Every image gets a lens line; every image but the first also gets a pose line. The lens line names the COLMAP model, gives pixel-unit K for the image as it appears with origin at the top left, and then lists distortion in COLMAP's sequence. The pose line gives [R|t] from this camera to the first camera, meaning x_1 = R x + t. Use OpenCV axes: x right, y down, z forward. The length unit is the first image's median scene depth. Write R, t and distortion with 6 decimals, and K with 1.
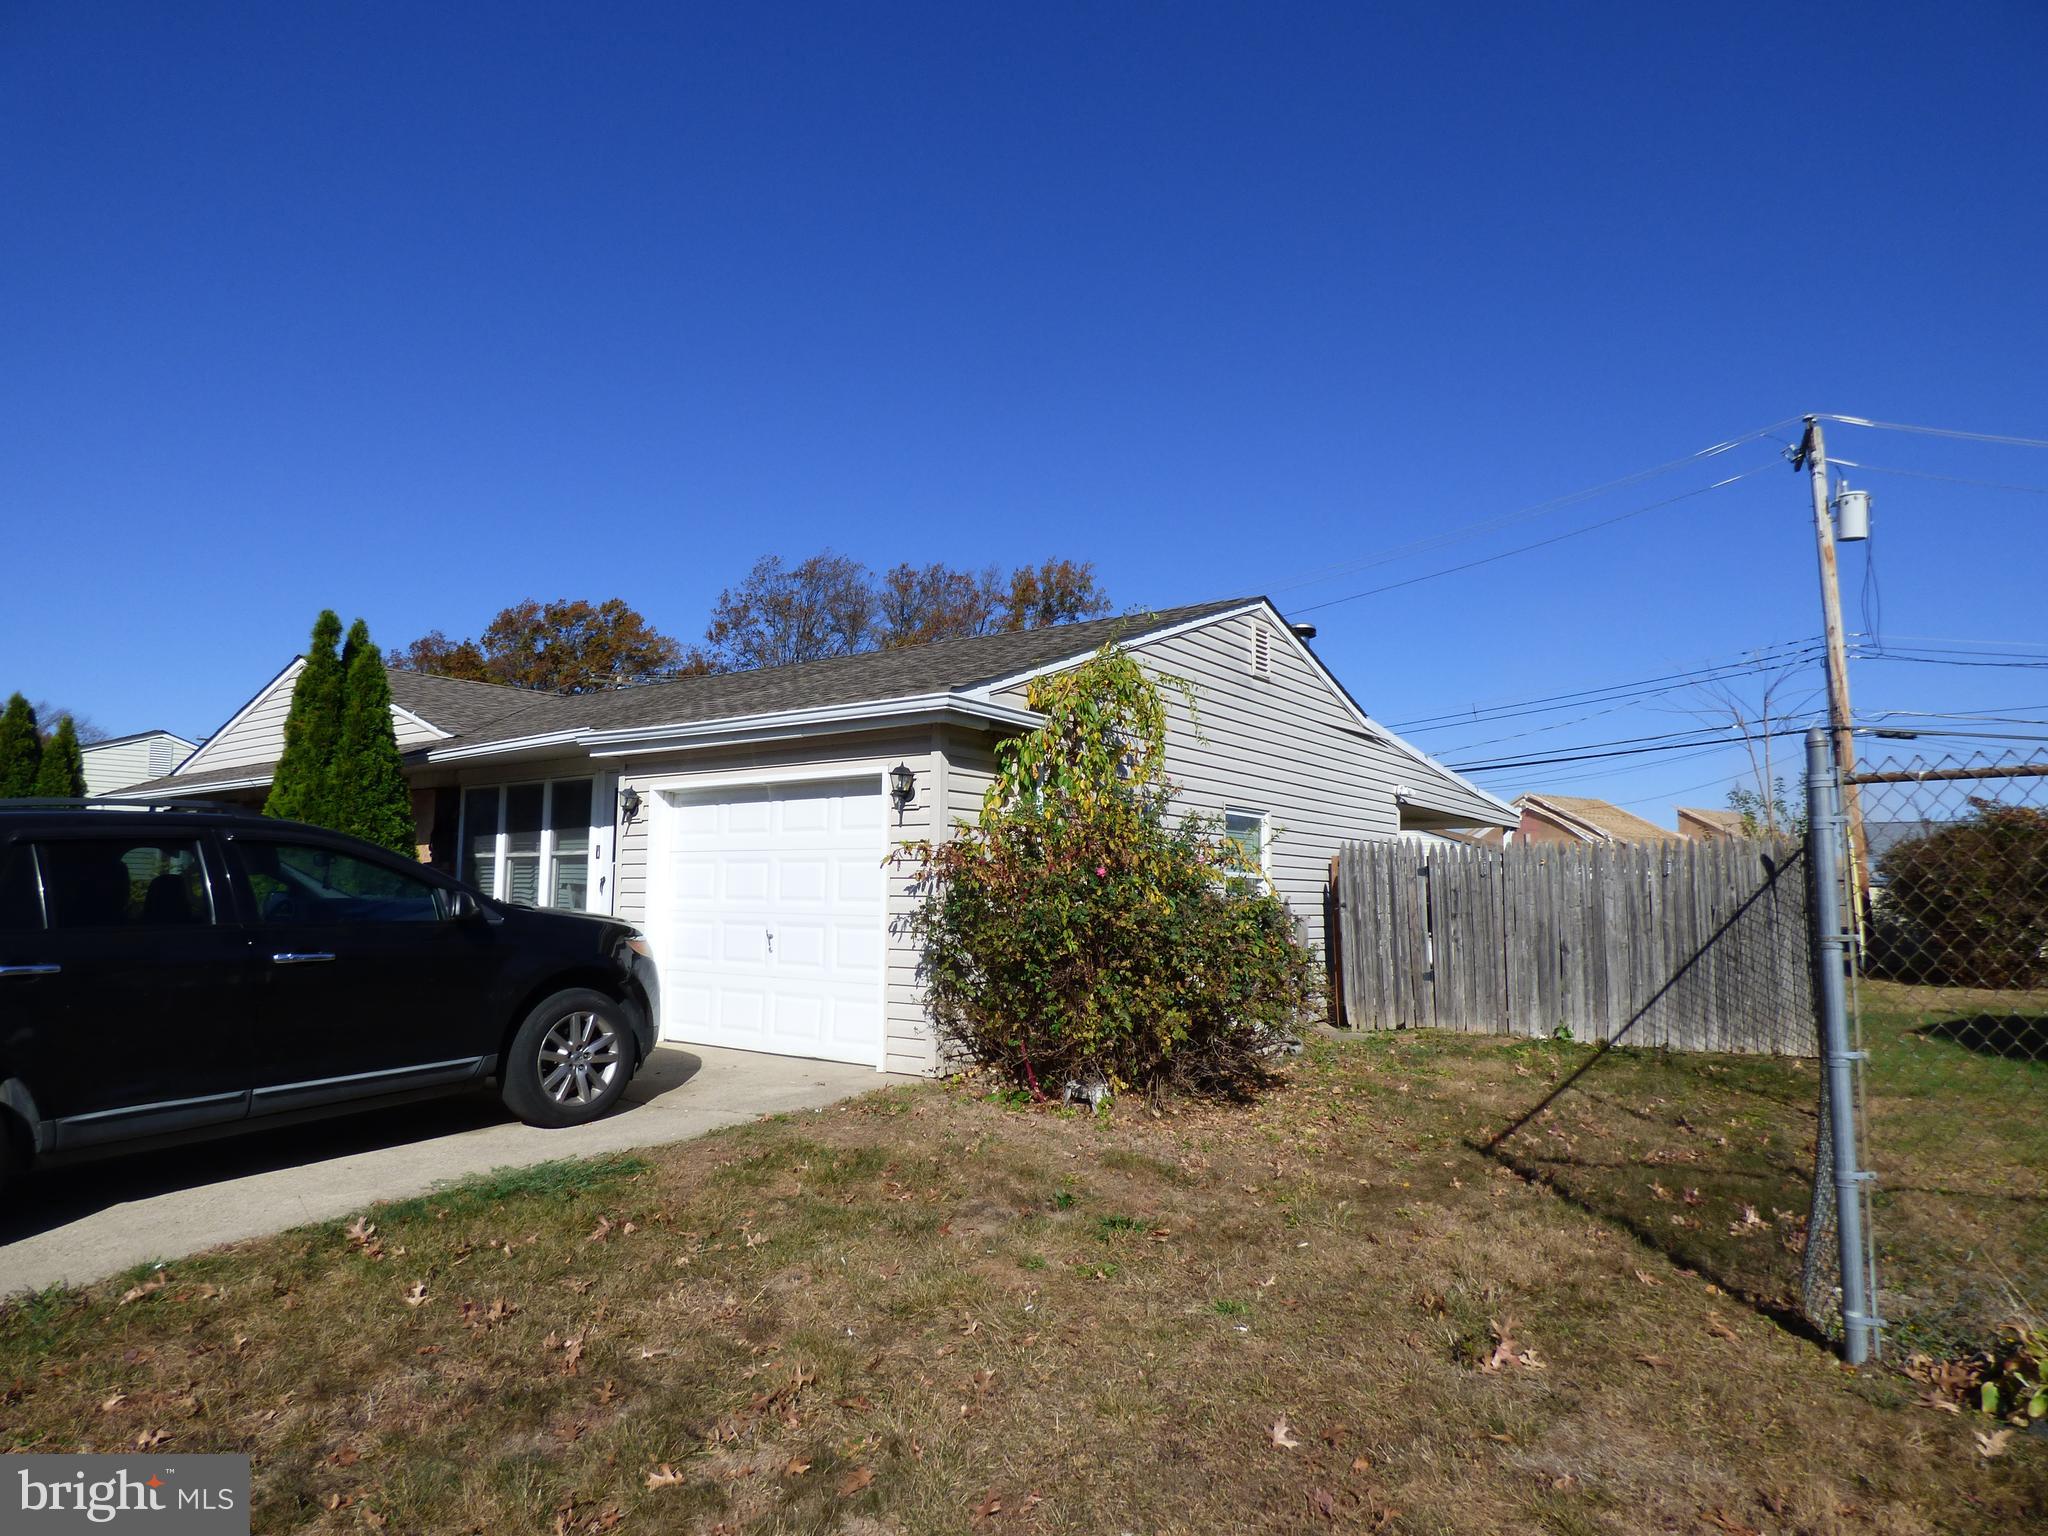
lens RADIAL K [[1186.3, 0, 1024.0], [0, 1186.3, 768.0], [0, 0, 1]] dist [-0.029613, 0.002088]
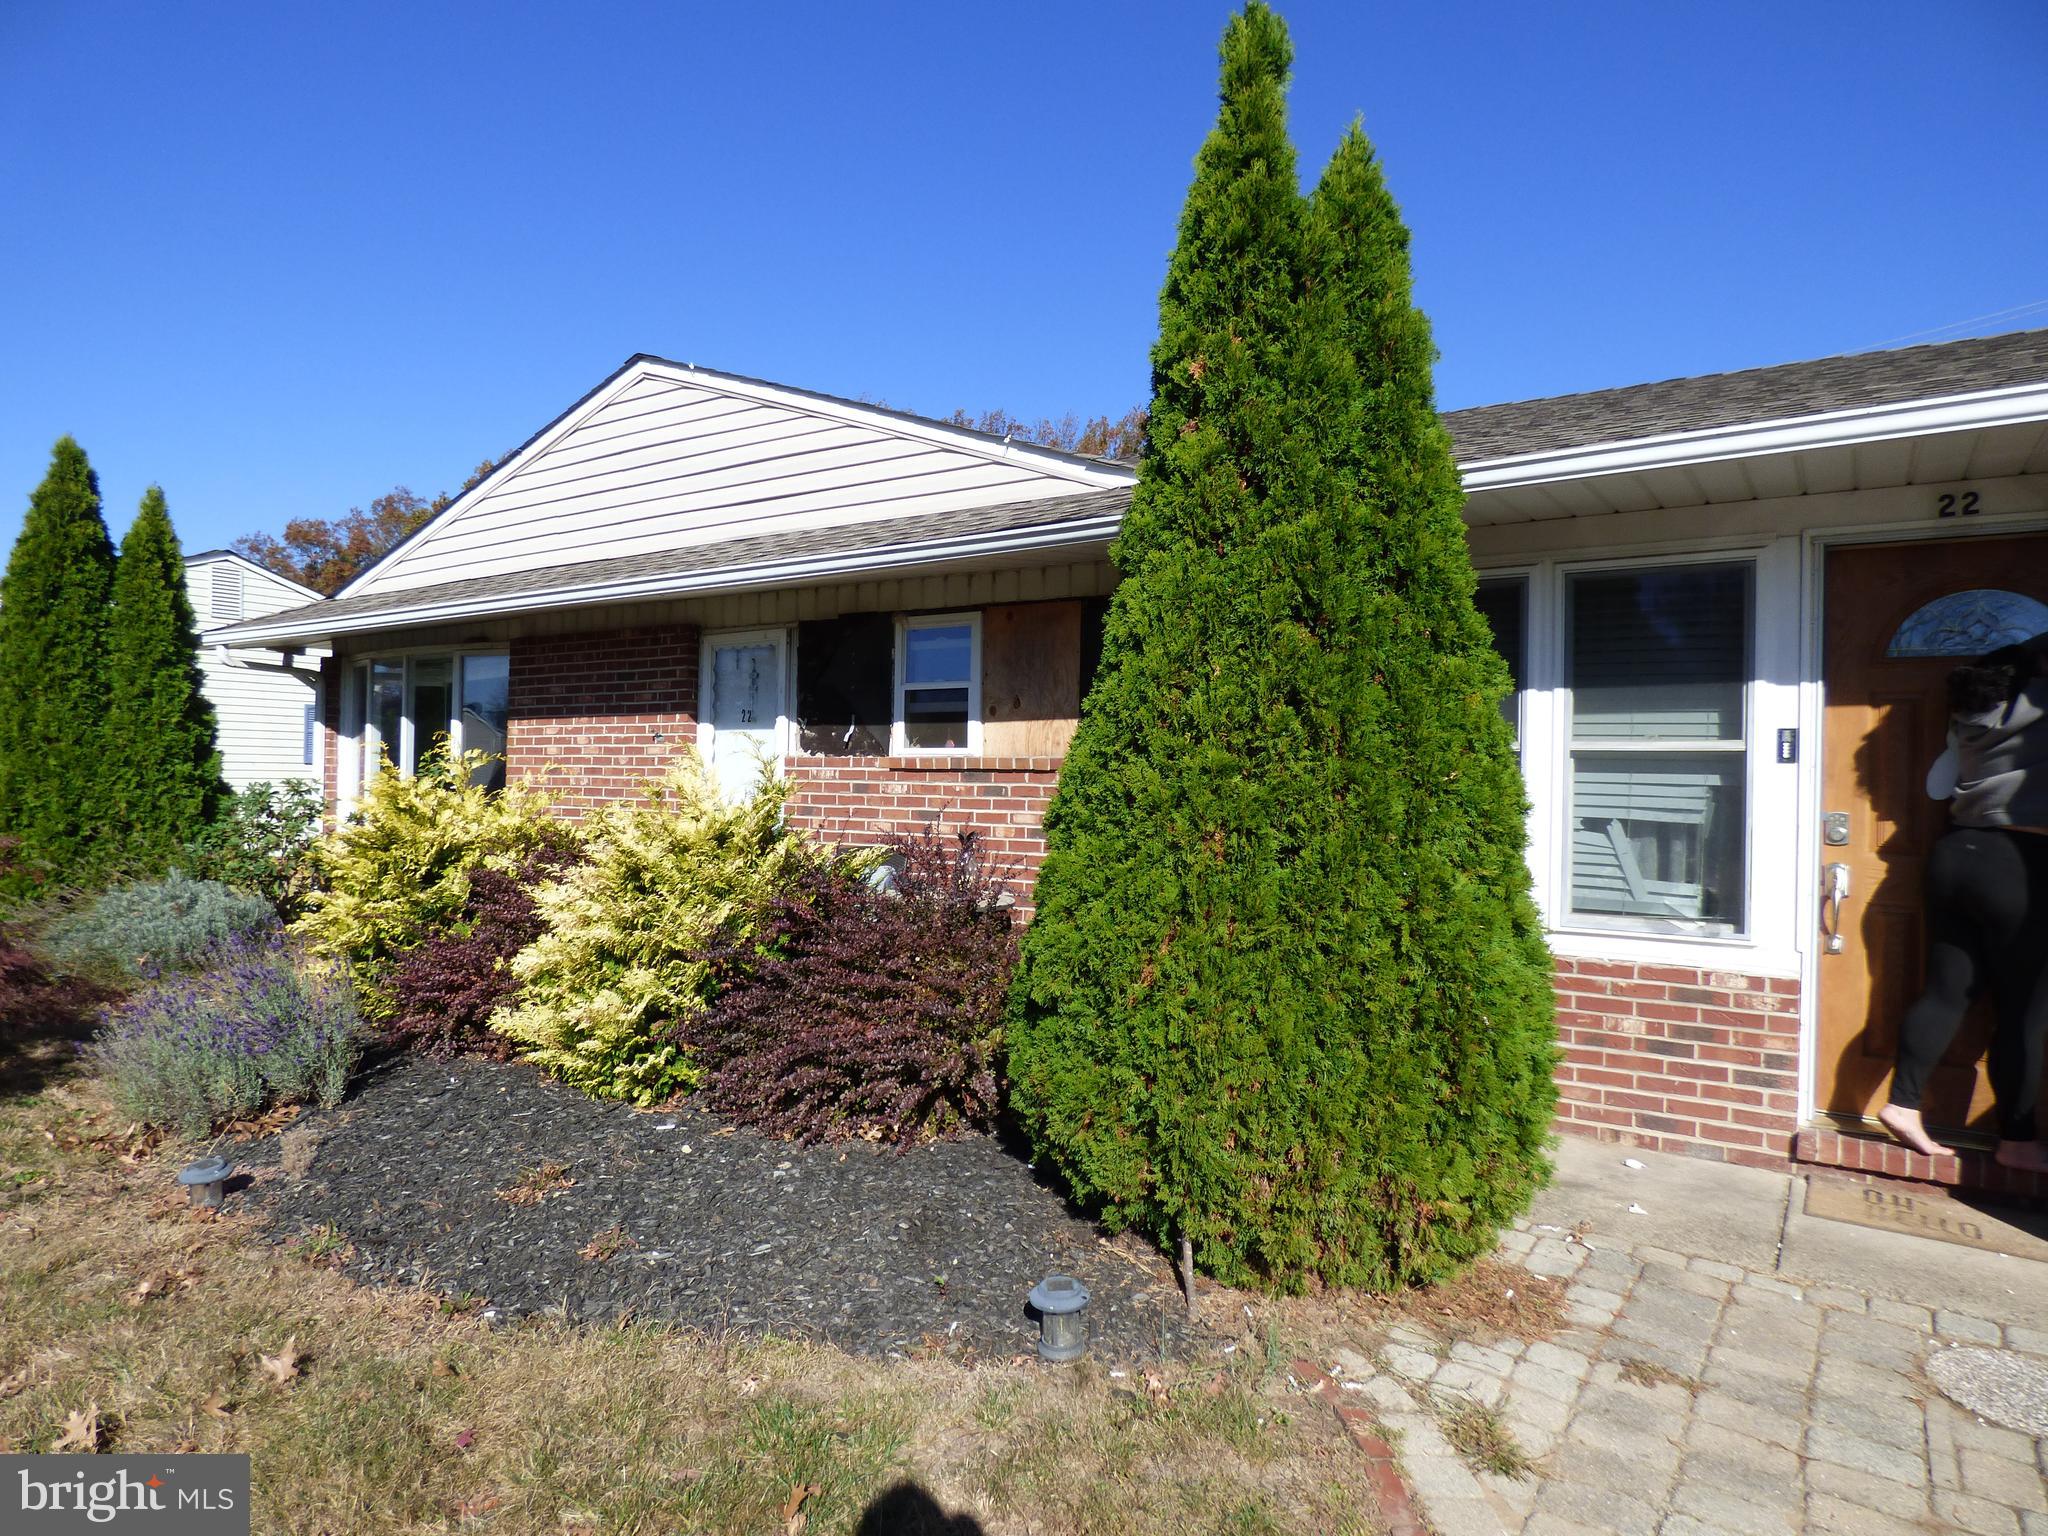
lens RADIAL K [[1186.3, 0, 1024.0], [0, 1186.3, 768.0], [0, 0, 1]] dist [-0.029613, 0.002088]
pose [[0.999333, 0.008811, 0.035447, -0.444957], [-0.012387, 0.994710, 0.101969, 0.029354], [-0.034361, -0.102340, 0.994156, 0.435493]]
